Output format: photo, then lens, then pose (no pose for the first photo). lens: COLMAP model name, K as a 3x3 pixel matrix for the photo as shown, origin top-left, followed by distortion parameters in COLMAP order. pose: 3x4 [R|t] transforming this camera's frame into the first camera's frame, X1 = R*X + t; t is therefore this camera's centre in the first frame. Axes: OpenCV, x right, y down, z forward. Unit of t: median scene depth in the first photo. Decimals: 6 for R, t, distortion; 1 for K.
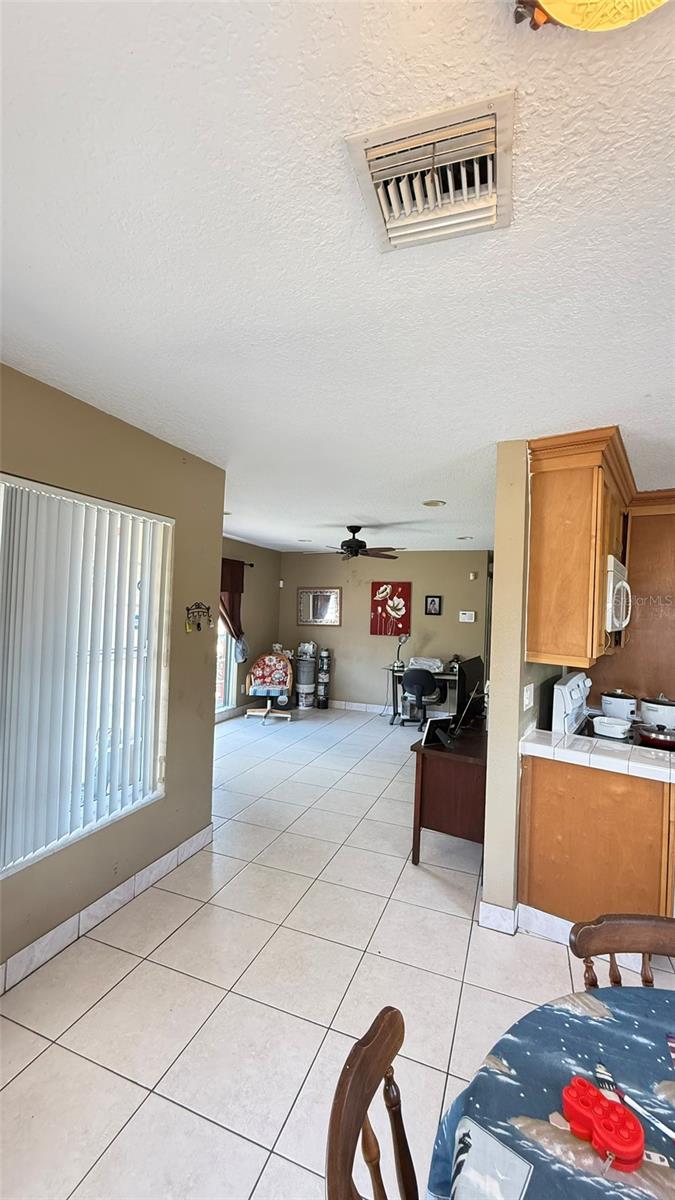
lens RADIAL K [[481.3, 0, 335.9], [0, 481.3, 601.7], [0, 0, 1]] dist [0.002933, 0.000094]
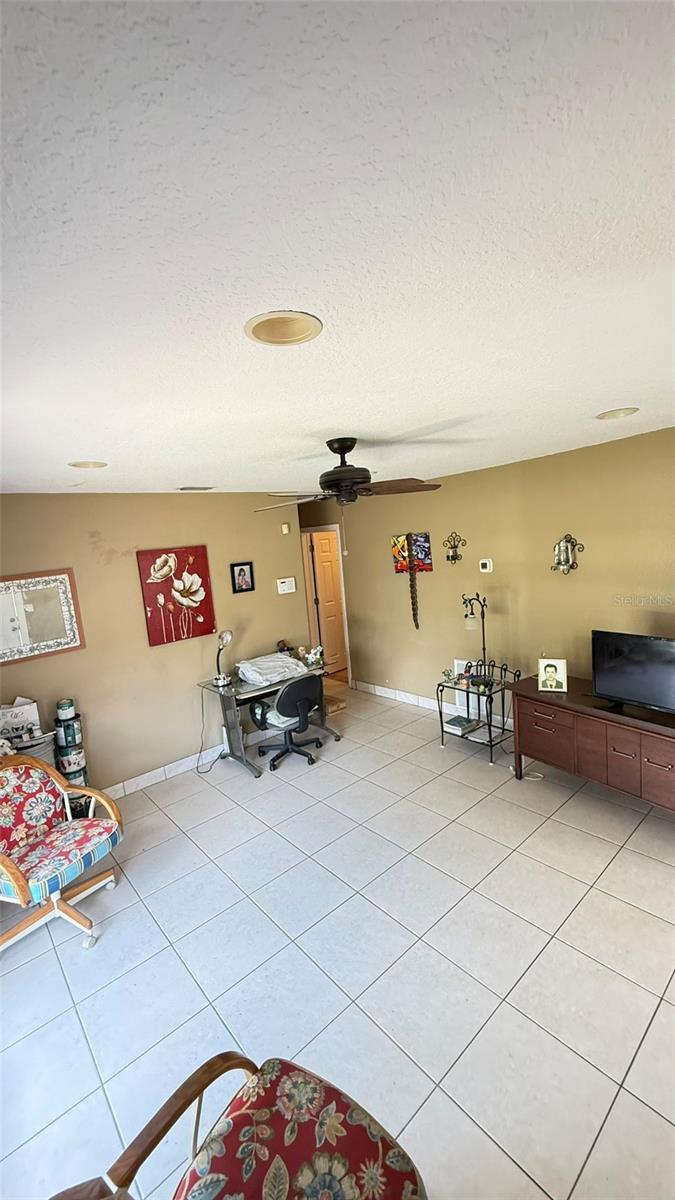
lens RADIAL K [[481.3, 0, 336.9], [0, 481.3, 603.5], [0, 0, 1]] dist [0.002933, 0.000094]
pose [[0.461486, -0.197427, 0.864901, -0.304808], [0.094566, 0.980316, 0.173314, -0.057361], [-0.882093, 0.001808, 0.471072, 0.564973]]
